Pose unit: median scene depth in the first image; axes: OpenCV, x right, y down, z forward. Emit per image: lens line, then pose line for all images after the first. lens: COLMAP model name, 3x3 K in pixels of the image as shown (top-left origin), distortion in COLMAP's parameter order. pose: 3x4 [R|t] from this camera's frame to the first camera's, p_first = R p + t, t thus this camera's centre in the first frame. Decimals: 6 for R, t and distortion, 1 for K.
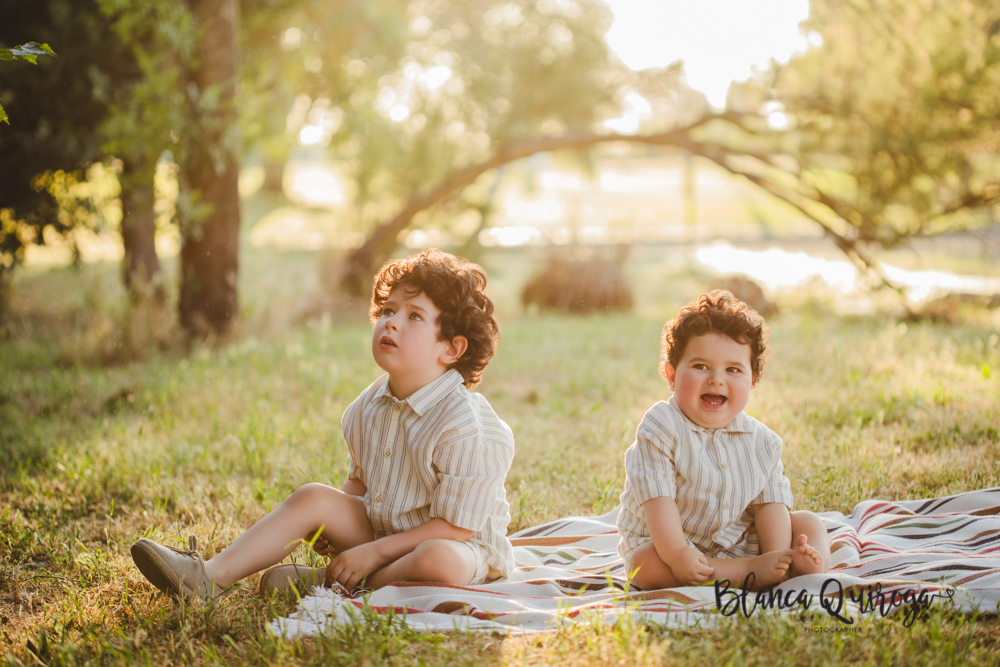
lens RADIAL K [[2953.0, 0, 500.0], [0, 2953.0, 333.5], [0, 0, 1]] dist [-0.124856, 0.925887]
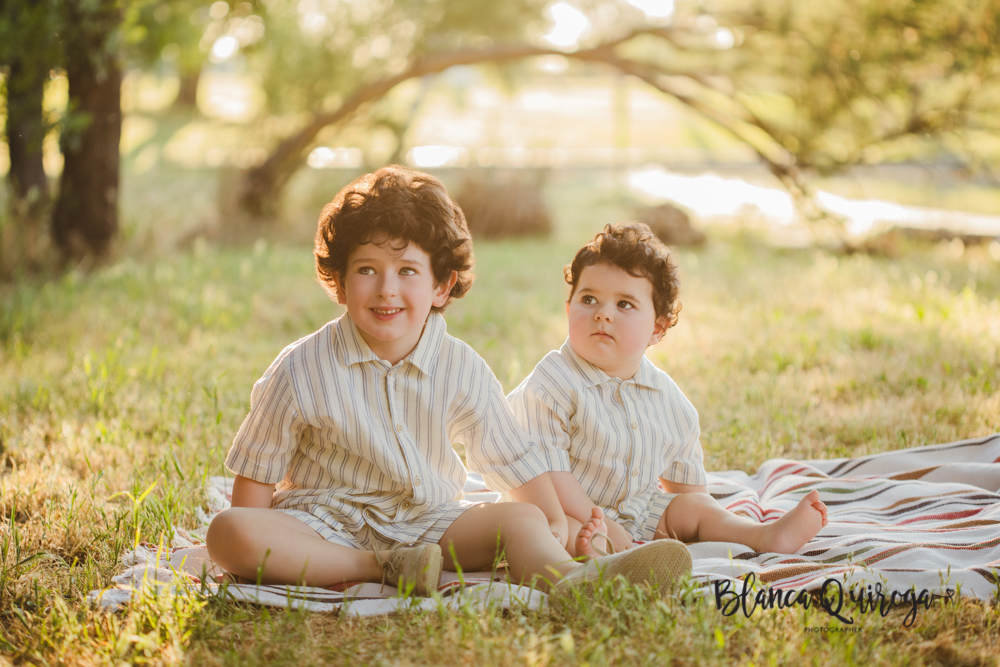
lens RADIAL K [[2937.0, 0, 500.0], [0, 2937.0, 333.5], [0, 0, 1]] dist [-0.050493, -0.850012]
pose [[0.999749, 0.018169, 0.013125, 0.026383], [-0.018508, 0.999486, 0.026190, -0.002328], [-0.012642, -0.026426, 0.999571, 0.107088]]
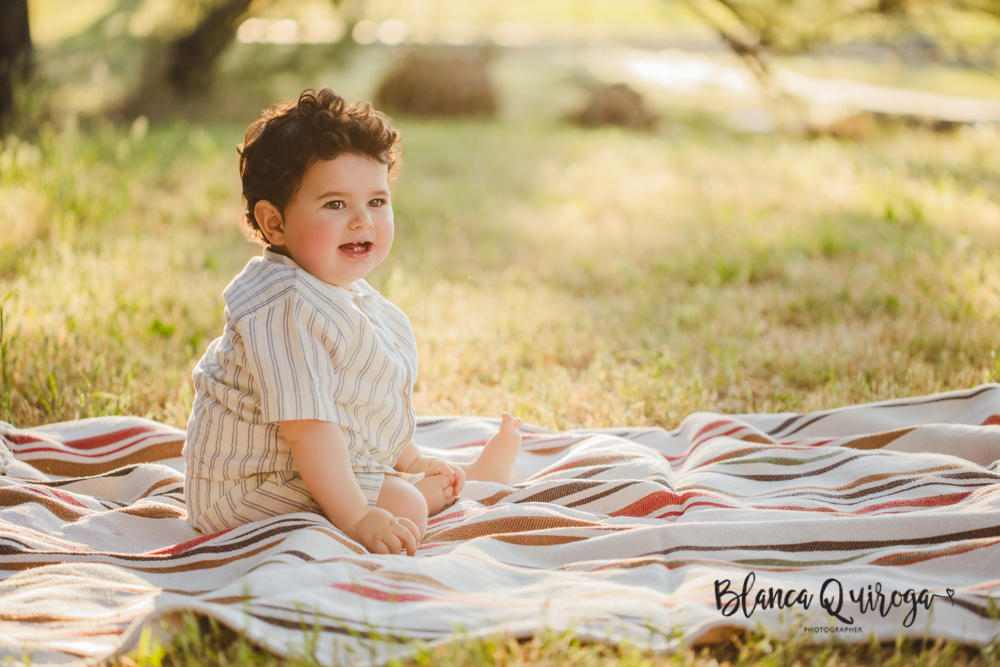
lens RADIAL K [[2611.0, 0, 515.4], [0, 2611.0, 333.5], [0, 0, 1]] dist [-0.039261, -0.291610]
pose [[0.999426, 0.029561, 0.016565, 0.061199], [-0.030781, 0.996398, 0.079020, -0.008135], [-0.014170, -0.079485, 0.996735, 0.342586]]
